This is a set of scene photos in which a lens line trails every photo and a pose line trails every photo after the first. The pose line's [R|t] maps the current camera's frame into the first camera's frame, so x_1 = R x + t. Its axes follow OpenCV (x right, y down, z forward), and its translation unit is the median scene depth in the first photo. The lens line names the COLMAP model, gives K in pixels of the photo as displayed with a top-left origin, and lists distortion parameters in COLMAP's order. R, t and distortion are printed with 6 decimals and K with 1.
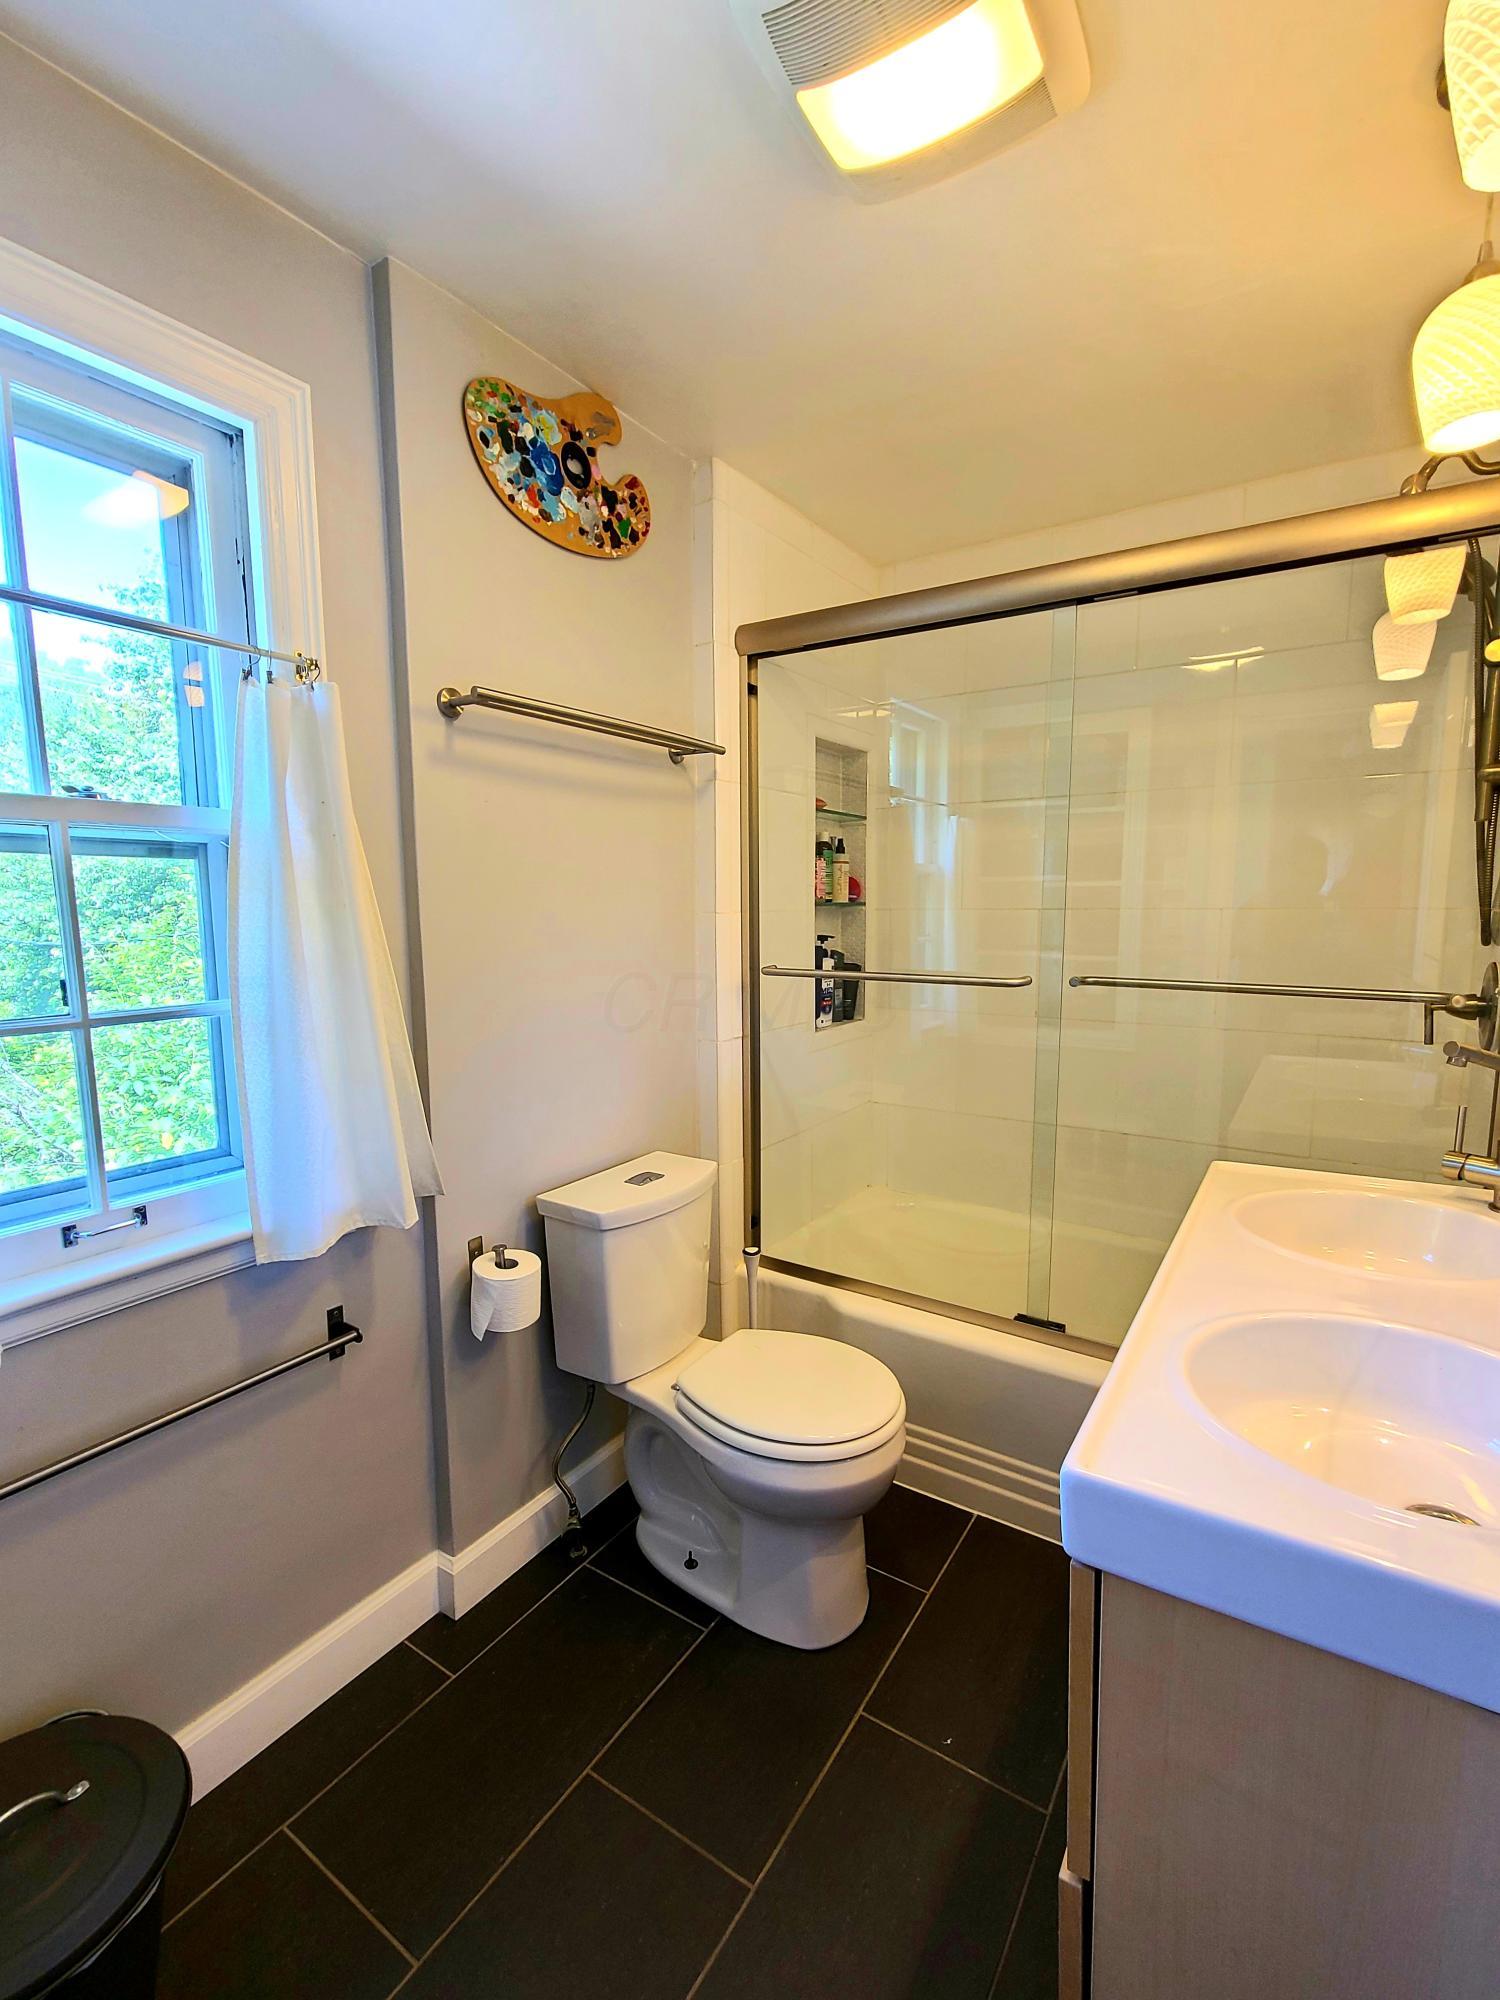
lens RADIAL K [[907.9, 0, 753.5], [0, 907.9, 1009.8], [0, 0, 1]] dist [-0.001789, 0.000723]
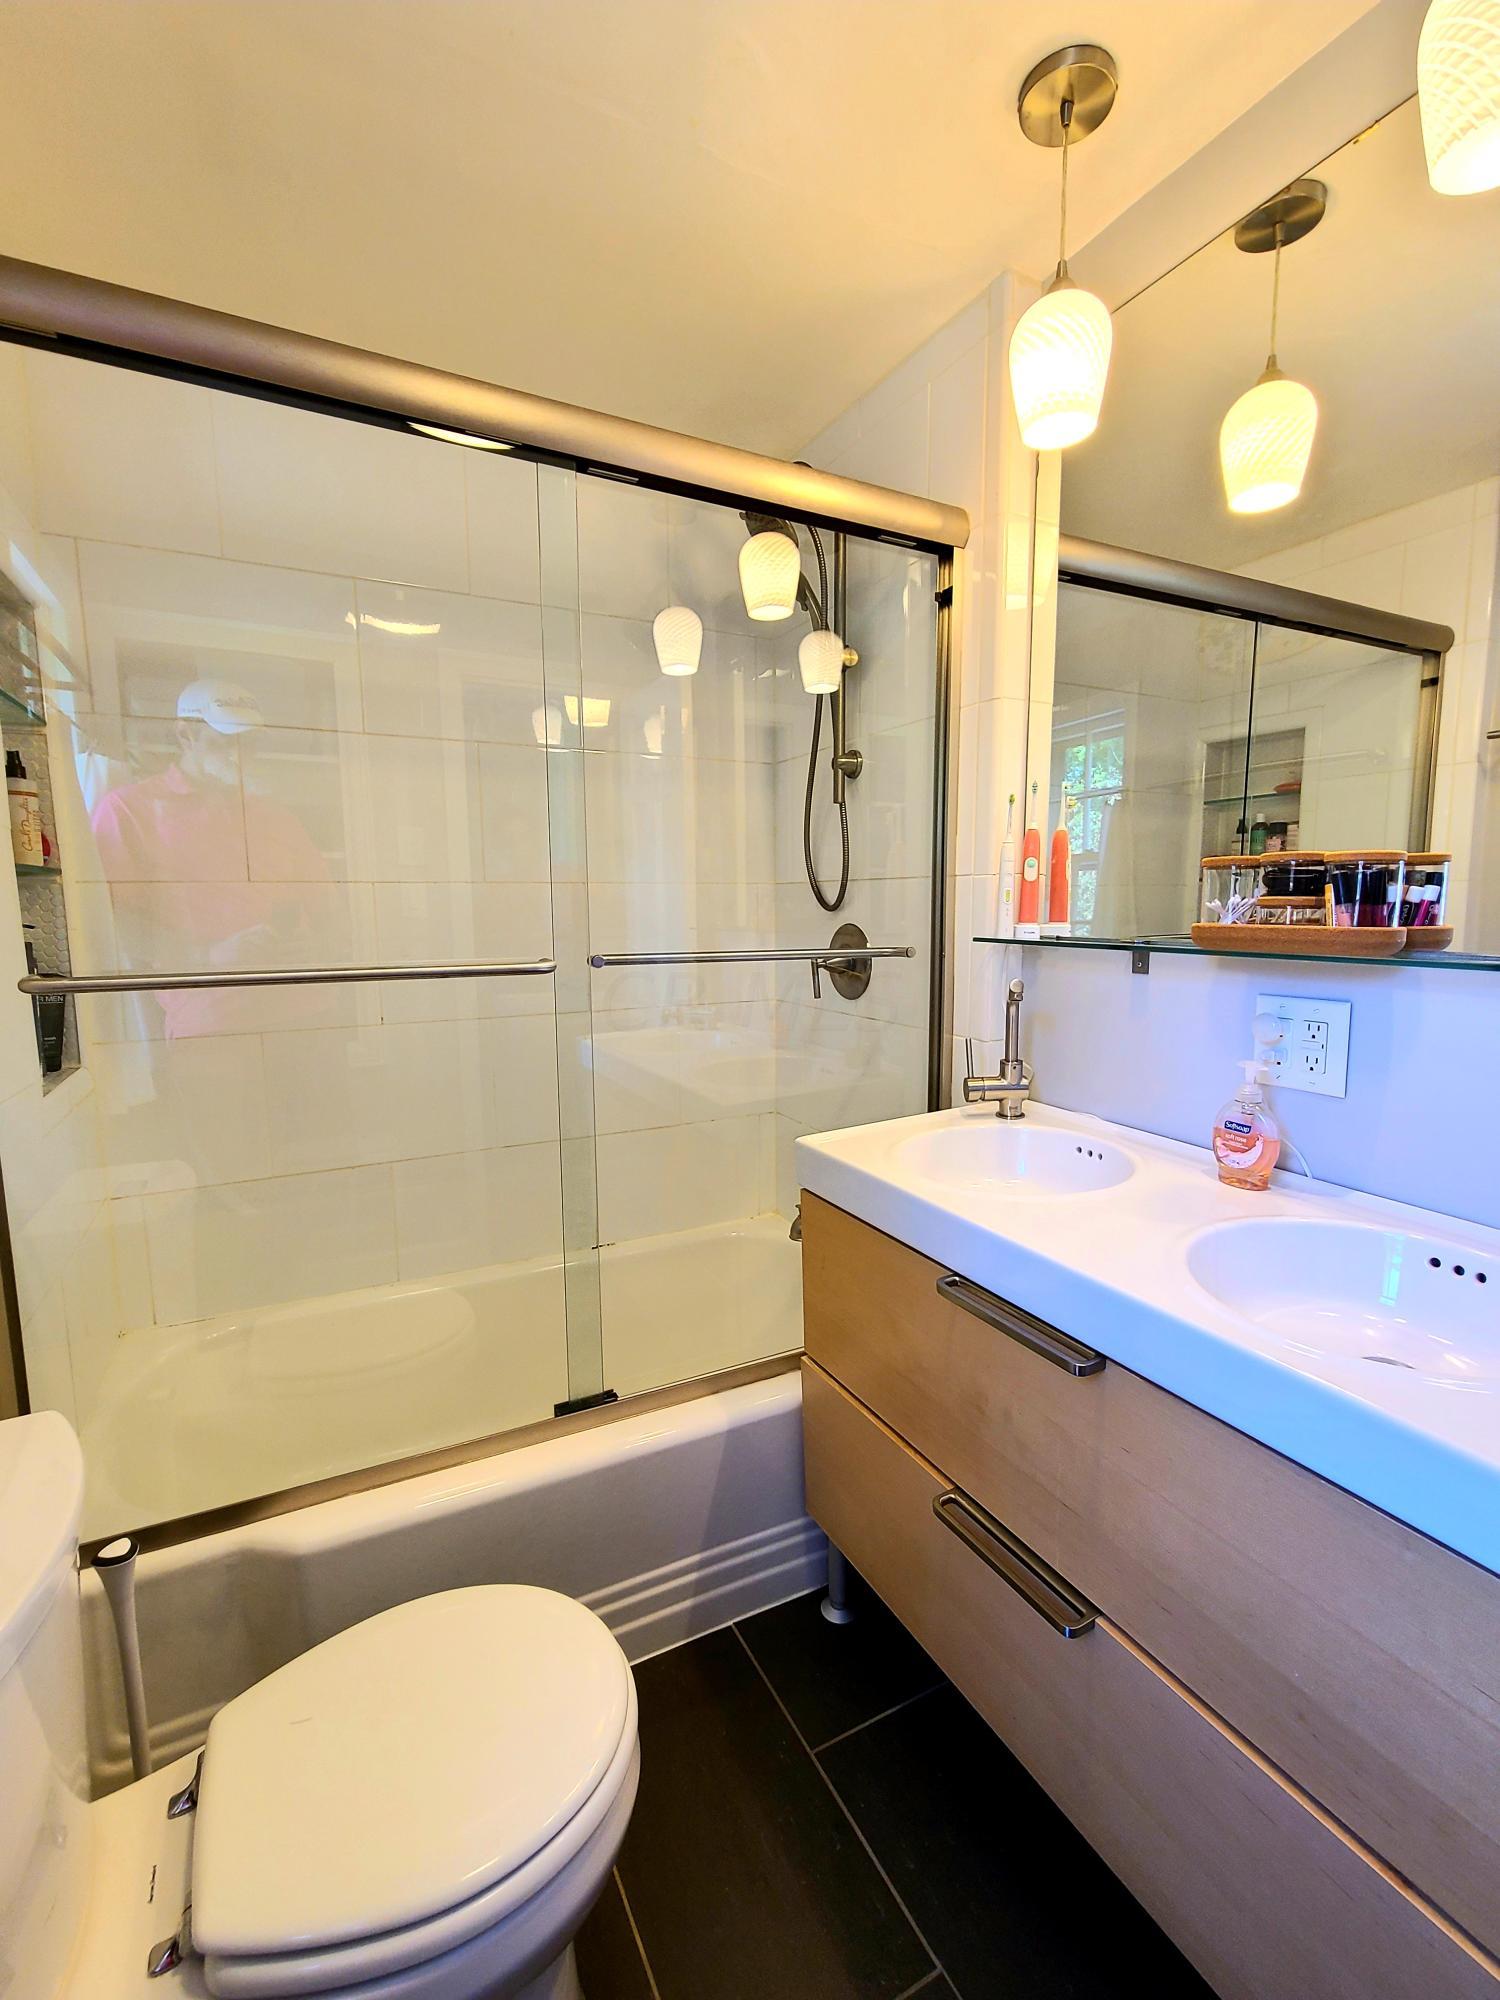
lens RADIAL K [[907.9, 0, 749.8], [0, 907.9, 996.7], [0, 0, 1]] dist [-0.001789, 0.000723]
pose [[0.506227, -0.091140, 0.857571, -0.253291], [0.099135, 0.993958, 0.047114, -0.023787], [-0.856683, 0.061165, 0.512204, 0.469179]]
